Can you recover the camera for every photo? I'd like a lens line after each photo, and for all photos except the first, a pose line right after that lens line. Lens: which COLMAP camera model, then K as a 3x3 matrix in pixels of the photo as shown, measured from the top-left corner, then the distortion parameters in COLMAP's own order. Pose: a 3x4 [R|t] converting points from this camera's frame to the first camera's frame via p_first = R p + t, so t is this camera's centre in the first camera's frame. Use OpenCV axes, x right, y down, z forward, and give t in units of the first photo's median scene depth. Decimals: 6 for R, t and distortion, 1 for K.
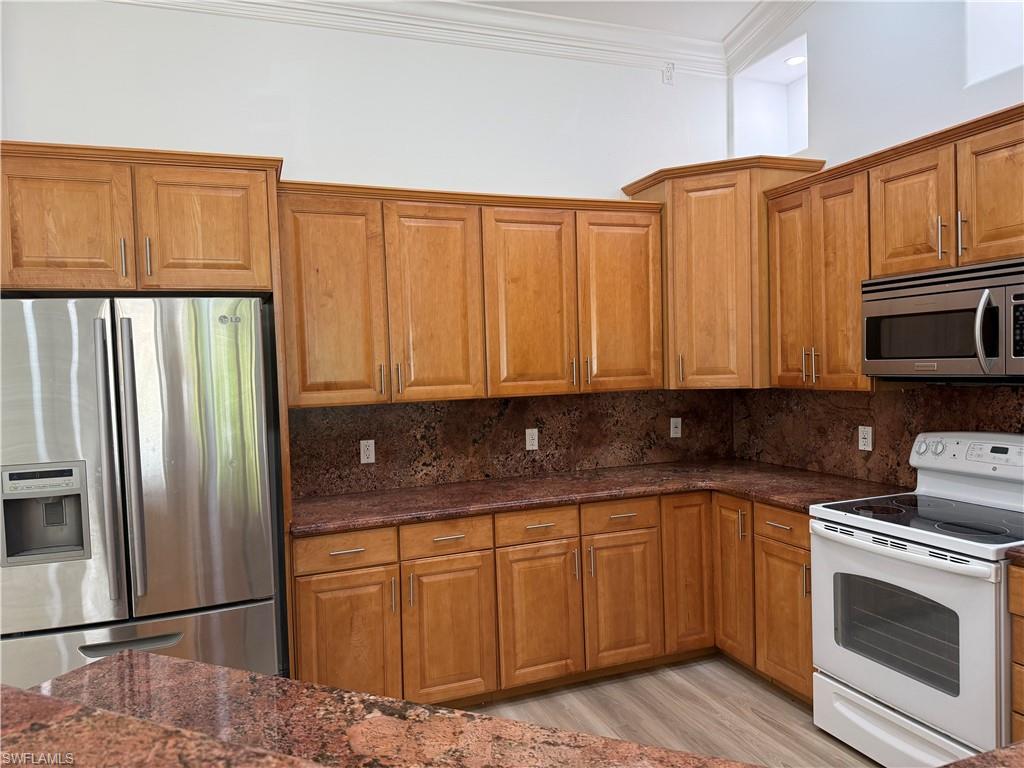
lens RADIAL K [[717.1, 0, 511.9], [0, 717.1, 389.7], [0, 0, 1]] dist [0.126753, -0.203852]
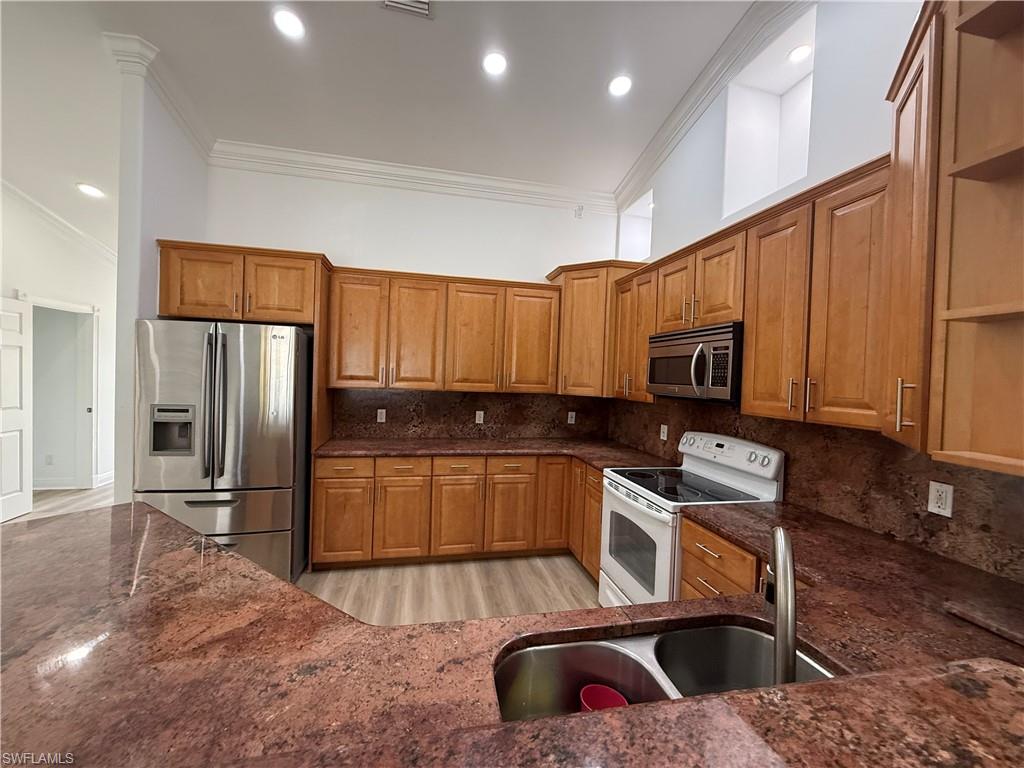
lens RADIAL K [[408.9, 0, 512.0], [0, 408.9, 384.0], [0, 0, 1]] dist [-0.001100, -0.000180]
pose [[0.985726, 0.071203, -0.152560, 0.288811], [-0.073921, 0.997189, -0.012215, -0.005592], [0.151261, 0.023318, 0.988219, 0.038874]]
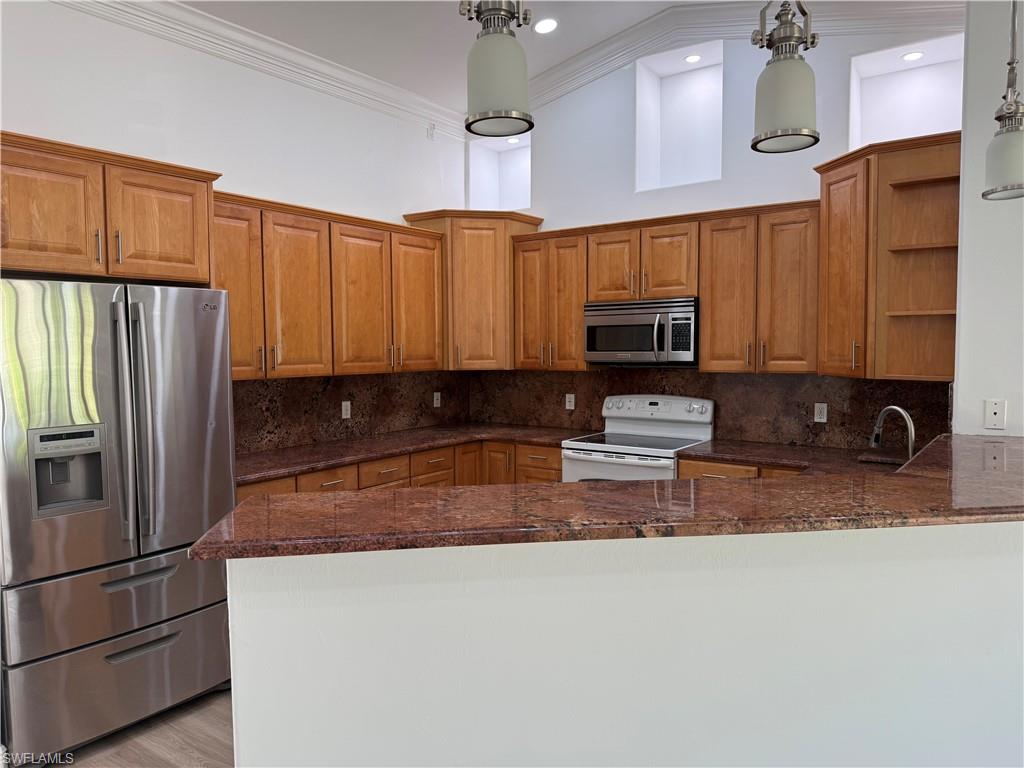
lens RADIAL K [[717.1, 0, 511.9], [0, 717.1, 389.7], [0, 0, 1]] dist [0.126753, -0.203852]
pose [[0.837090, -0.007754, 0.547010, -0.480408], [0.000428, 0.999909, 0.013518, 0.020285], [-0.547064, -0.011082, 0.837017, -0.232533]]
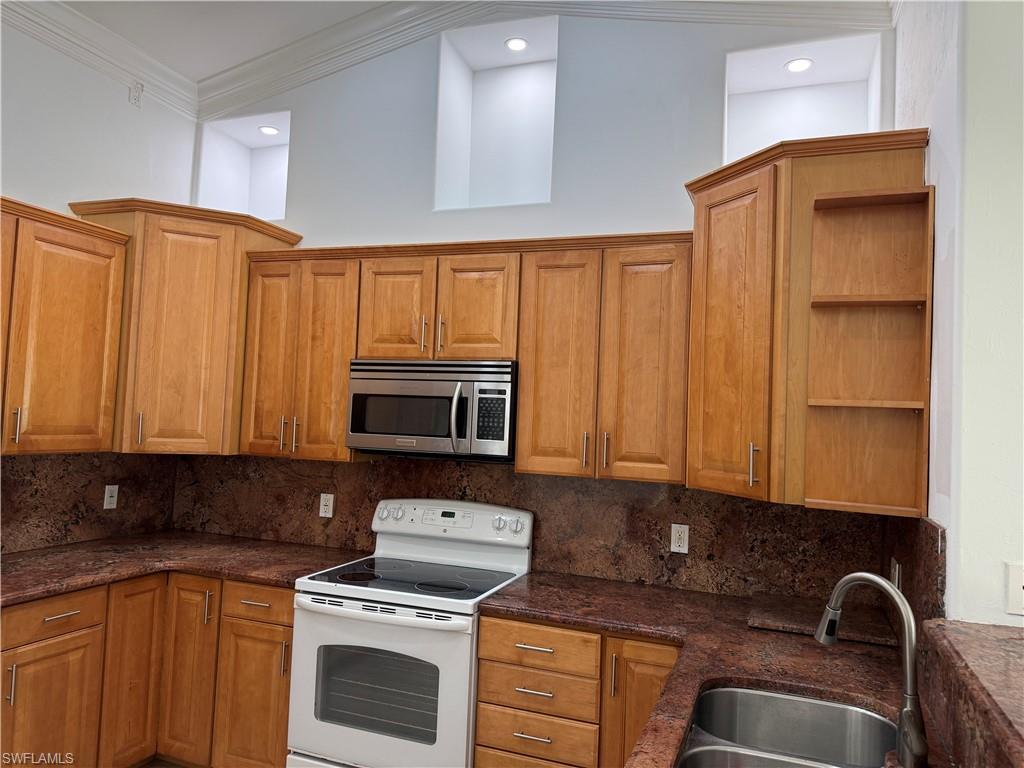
lens RADIAL K [[717.1, 0, 511.9], [0, 717.1, 389.7], [0, 0, 1]] dist [0.126753, -0.203852]
pose [[0.664056, 0.092077, 0.741991, -0.131652], [-0.036741, 0.995208, -0.090618, -0.015091], [-0.746779, 0.032914, 0.664257, 0.105235]]
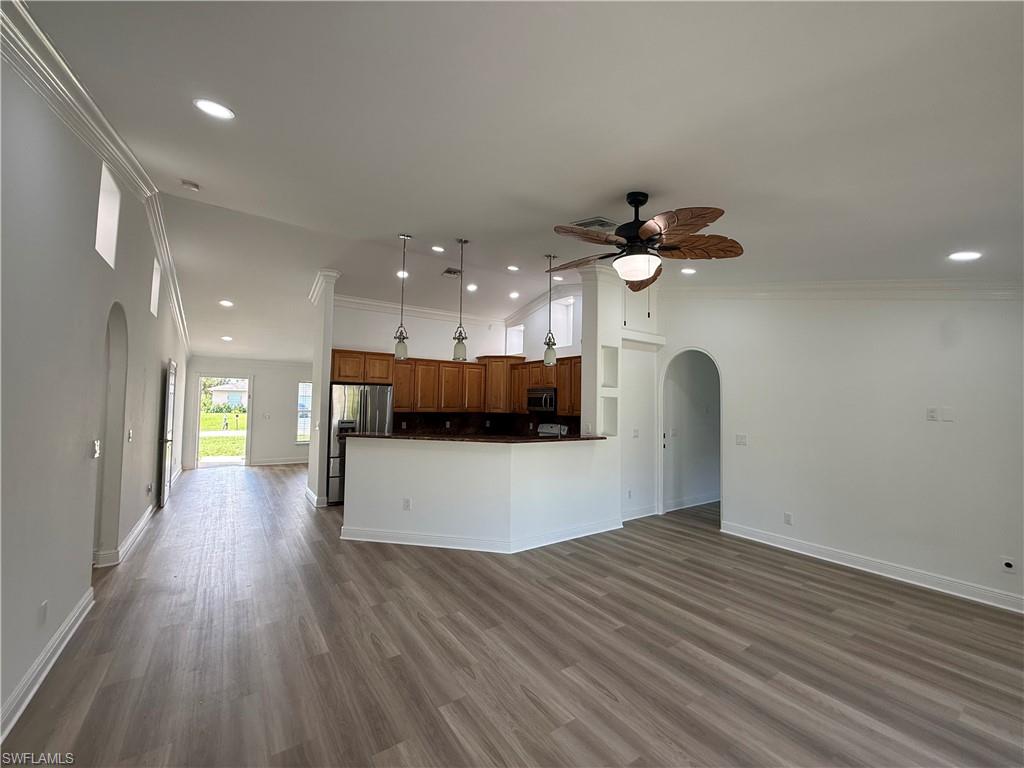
lens RADIAL K [[408.9, 0, 512.0], [0, 408.9, 384.0], [0, 0, 1]] dist [-0.001100, -0.000180]
pose [[0.971973, 0.059864, 0.227343, -0.161140], [-0.040056, 0.995066, -0.090769, 0.045415], [-0.231655, 0.079118, 0.969575, -1.258162]]
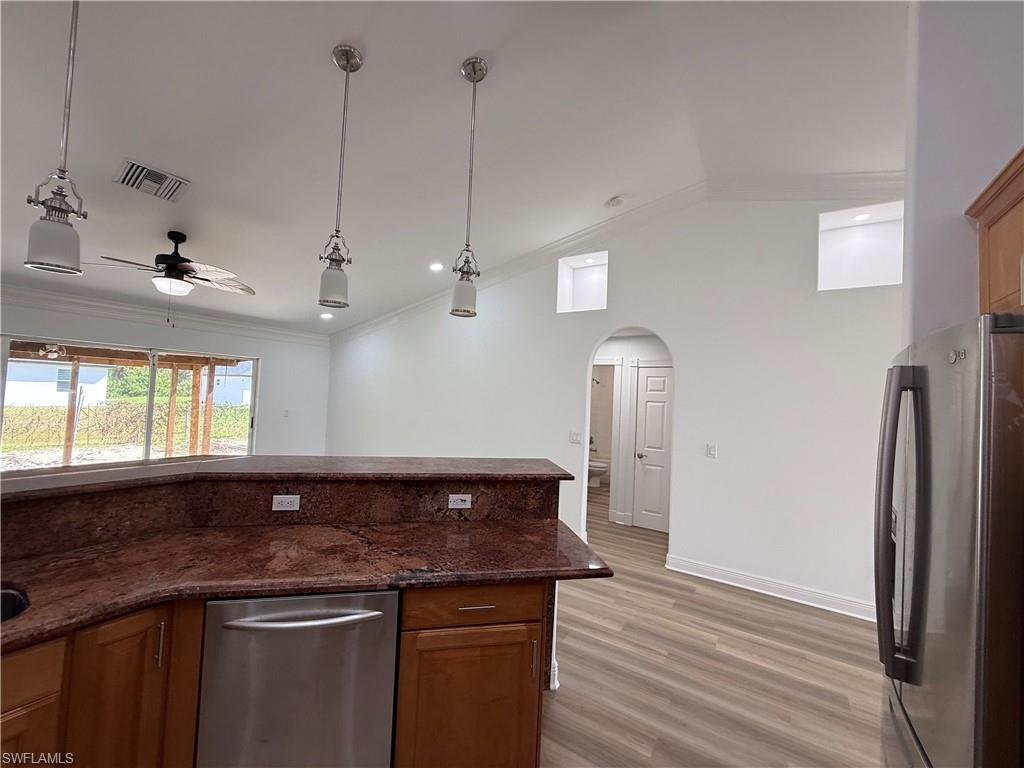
lens RADIAL K [[408.9, 0, 512.0], [0, 408.9, 384.0], [0, 0, 1]] dist [-0.001100, -0.000180]
pose [[-0.814912, -0.024226, -0.579078, 0.118834], [-0.042578, 0.998929, 0.018128, -0.046800], [0.578019, 0.039429, -0.815070, 0.819022]]
